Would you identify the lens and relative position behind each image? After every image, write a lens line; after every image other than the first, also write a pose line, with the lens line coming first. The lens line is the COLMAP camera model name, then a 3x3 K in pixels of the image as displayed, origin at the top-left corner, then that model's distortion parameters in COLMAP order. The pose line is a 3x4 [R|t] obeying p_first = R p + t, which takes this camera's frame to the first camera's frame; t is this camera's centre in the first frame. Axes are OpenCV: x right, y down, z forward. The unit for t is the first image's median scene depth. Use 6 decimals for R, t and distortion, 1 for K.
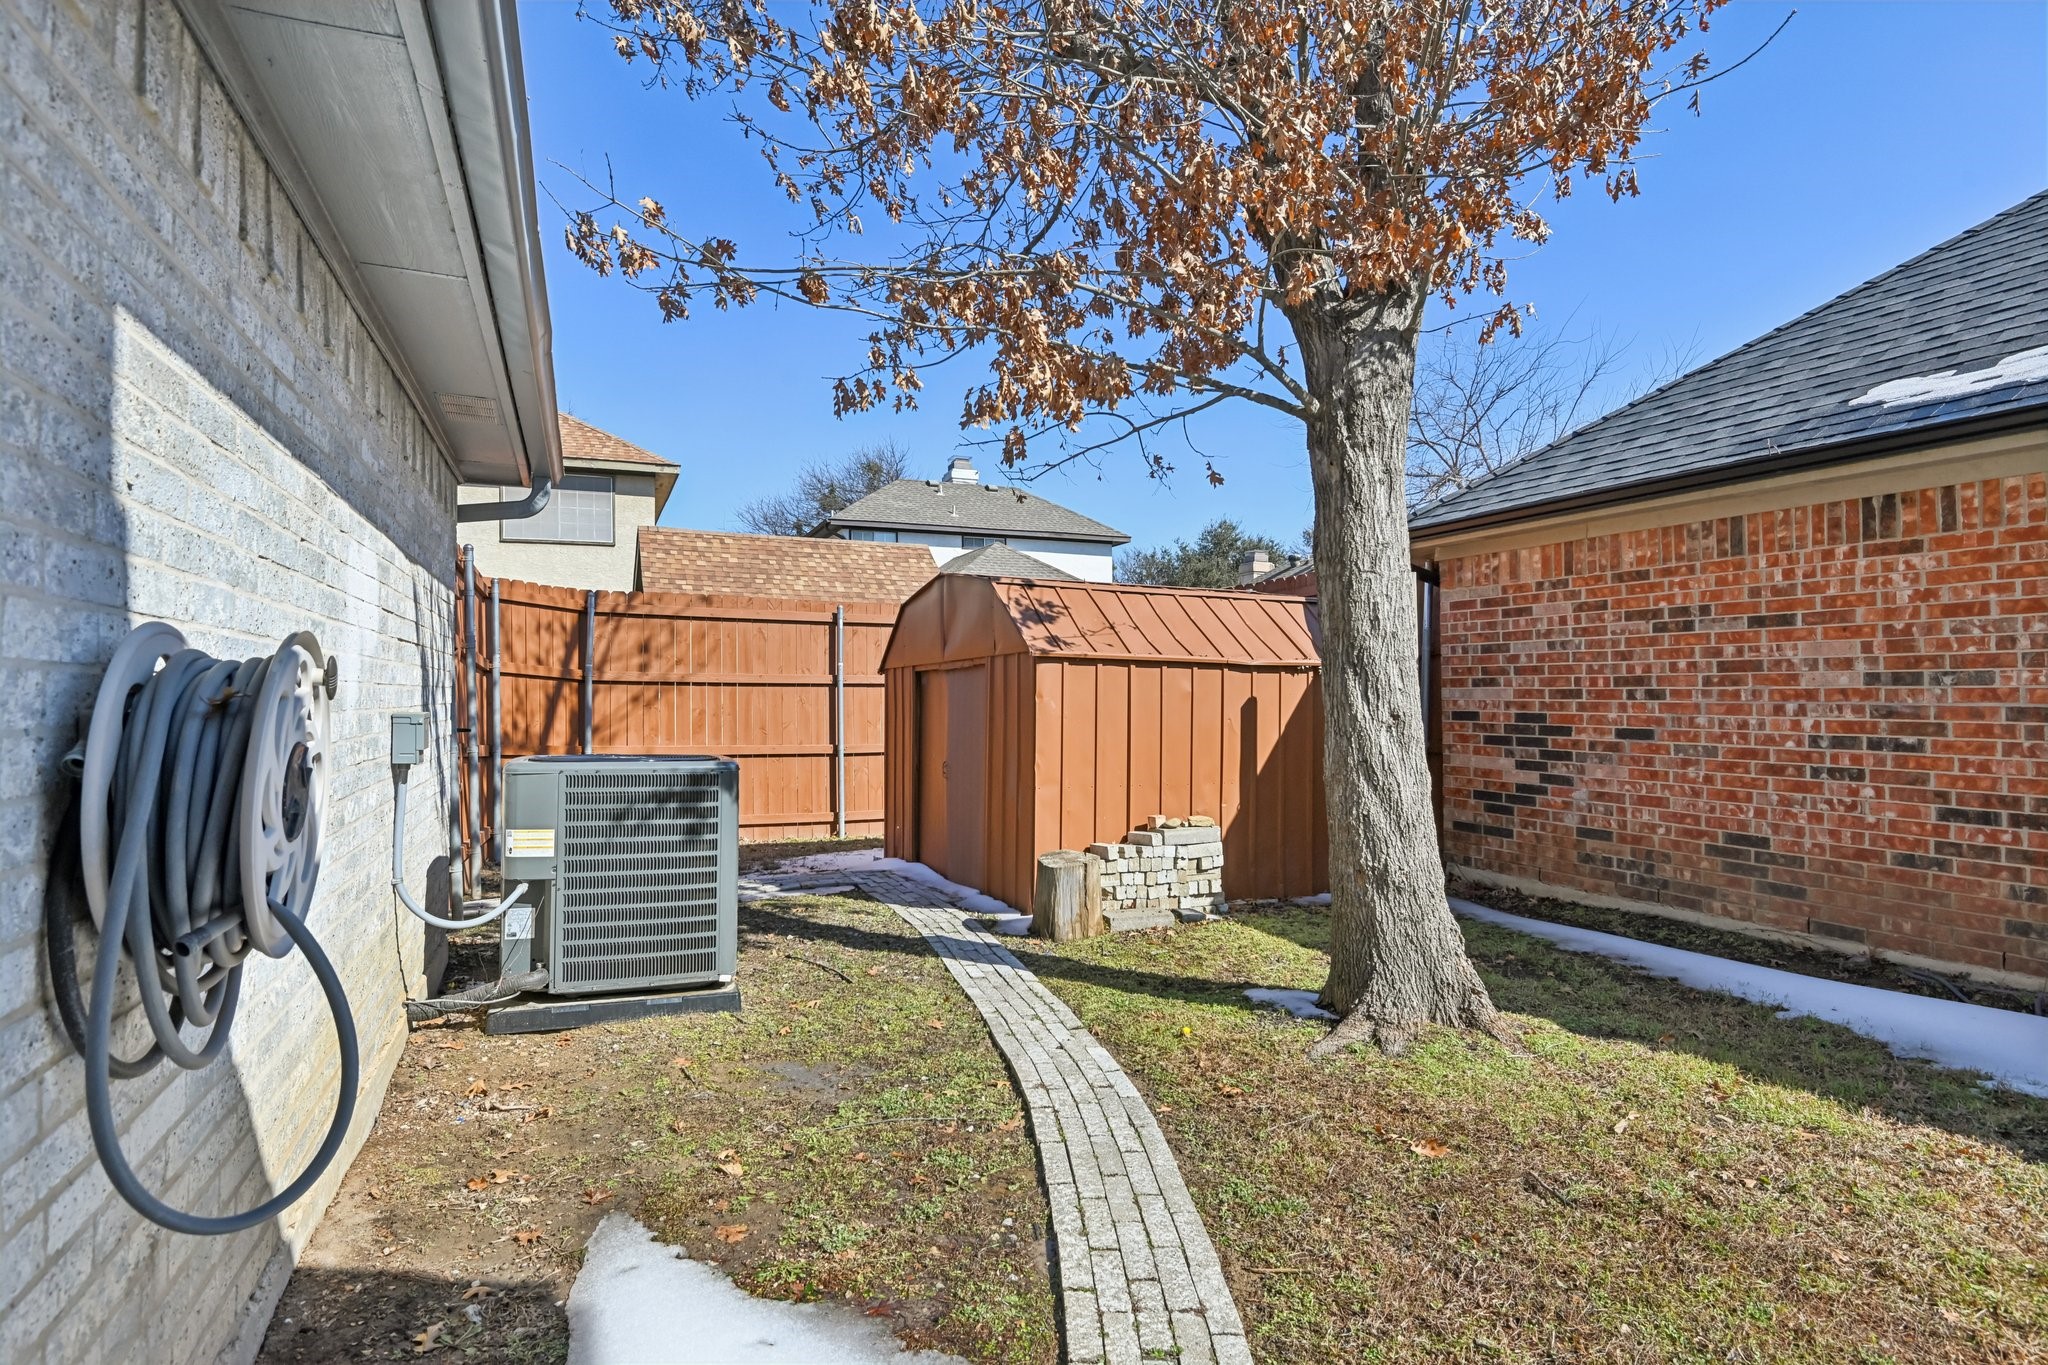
lens RADIAL K [[1067.7, 0, 1024.0], [0, 1067.7, 682.5], [0, 0, 1]] dist [0.000082, -0.000049]
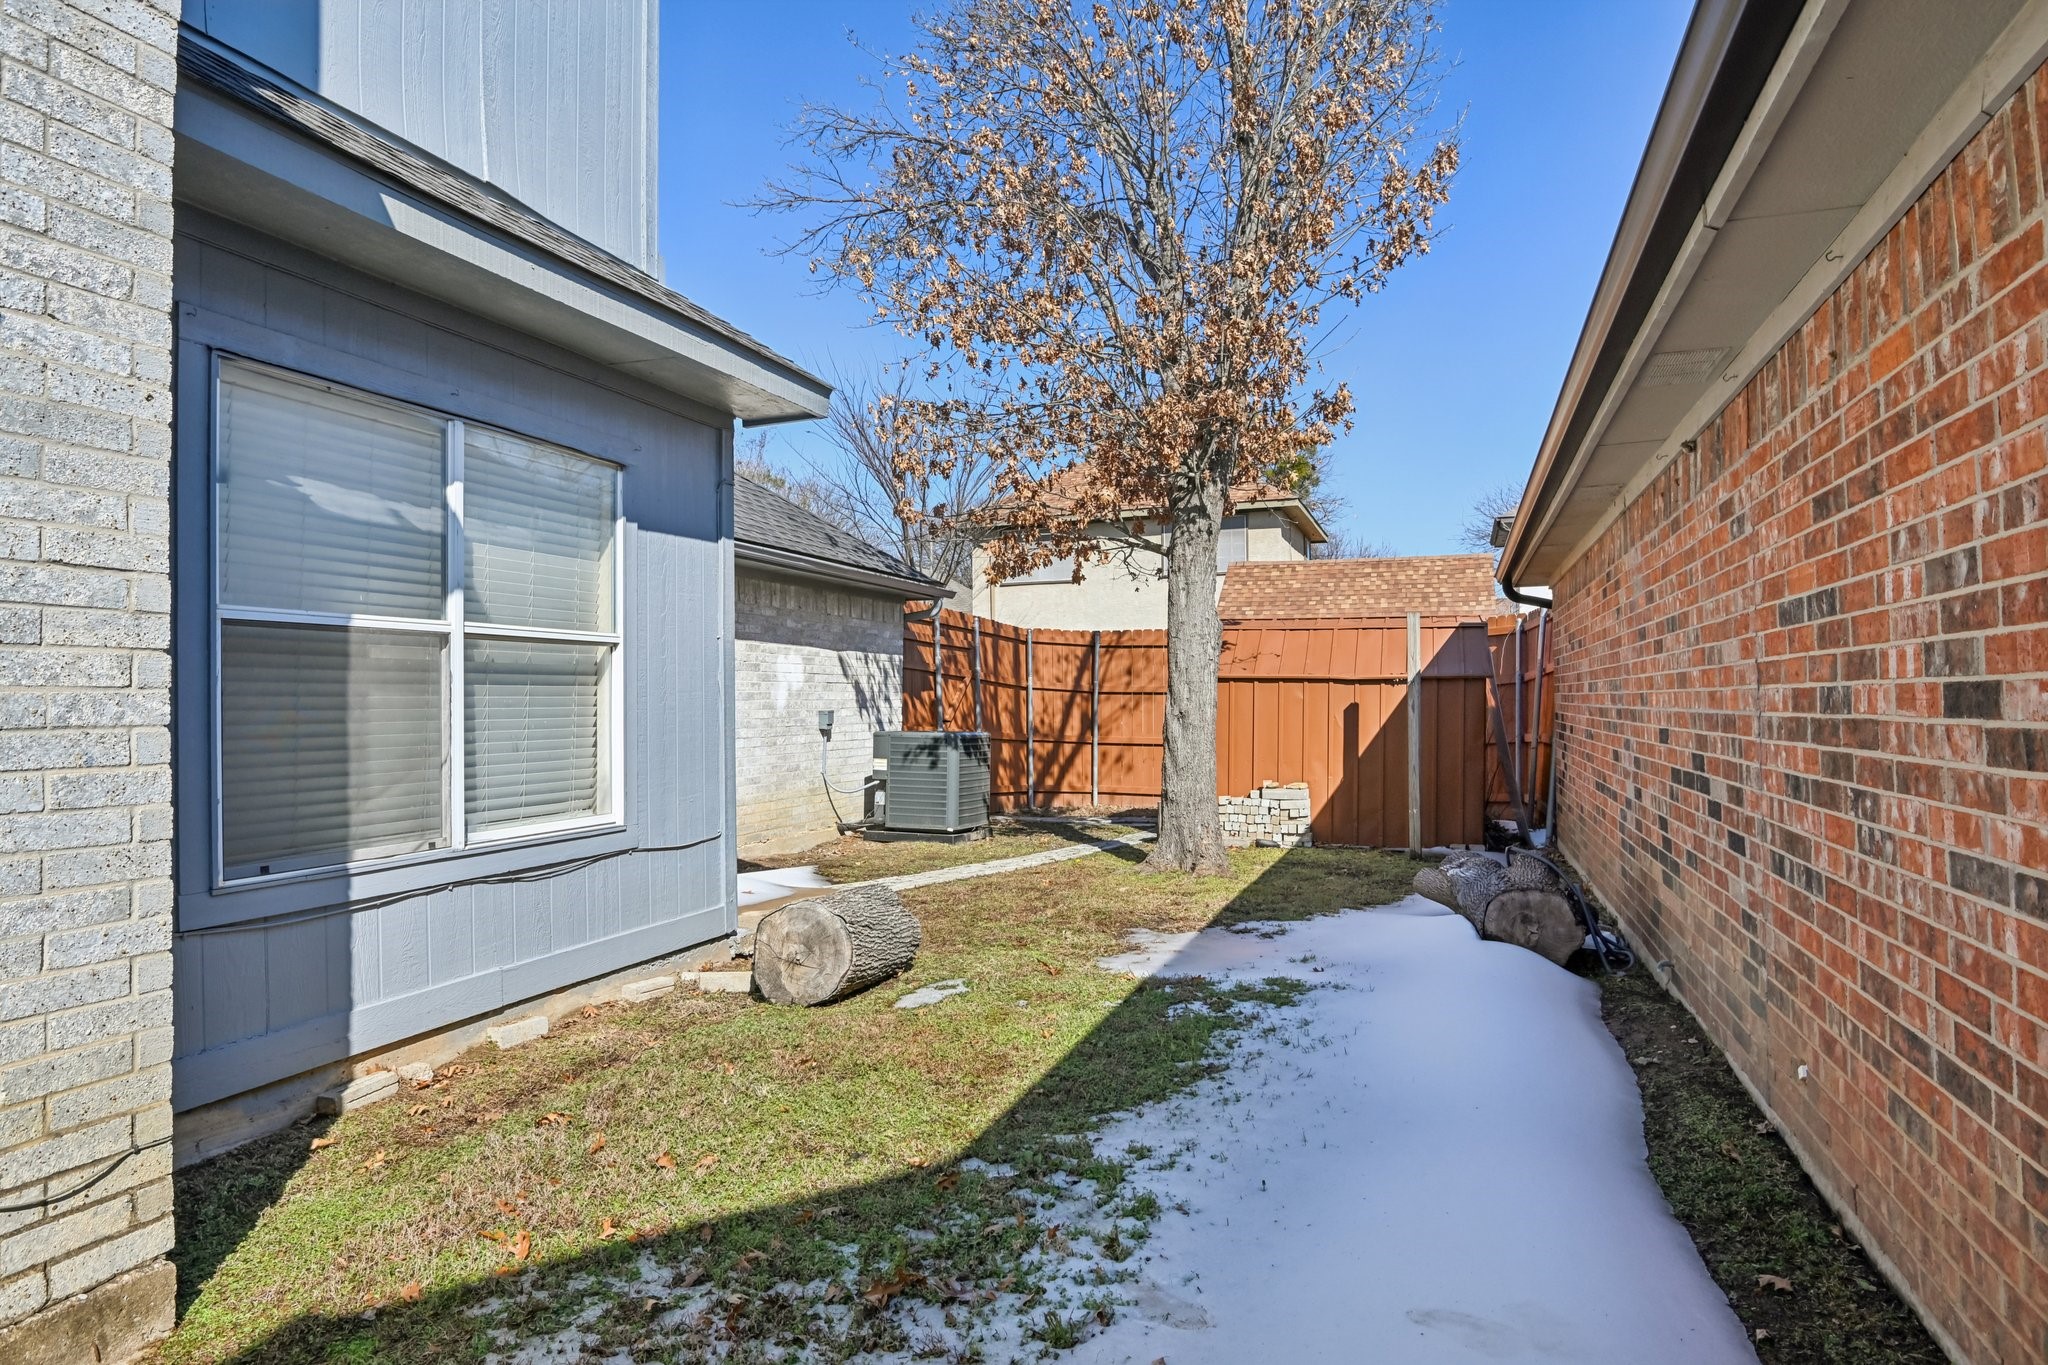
lens RADIAL K [[1255.3, 0, 1024.0], [0, 1255.3, 682.5], [0, 0, 1]] dist [0.000262, -0.000008]
pose [[0.746180, -0.014369, -0.665589, 0.709030], [0.012641, 0.999893, -0.007414, -0.003932], [0.665624, -0.002882, 0.746282, -0.378282]]
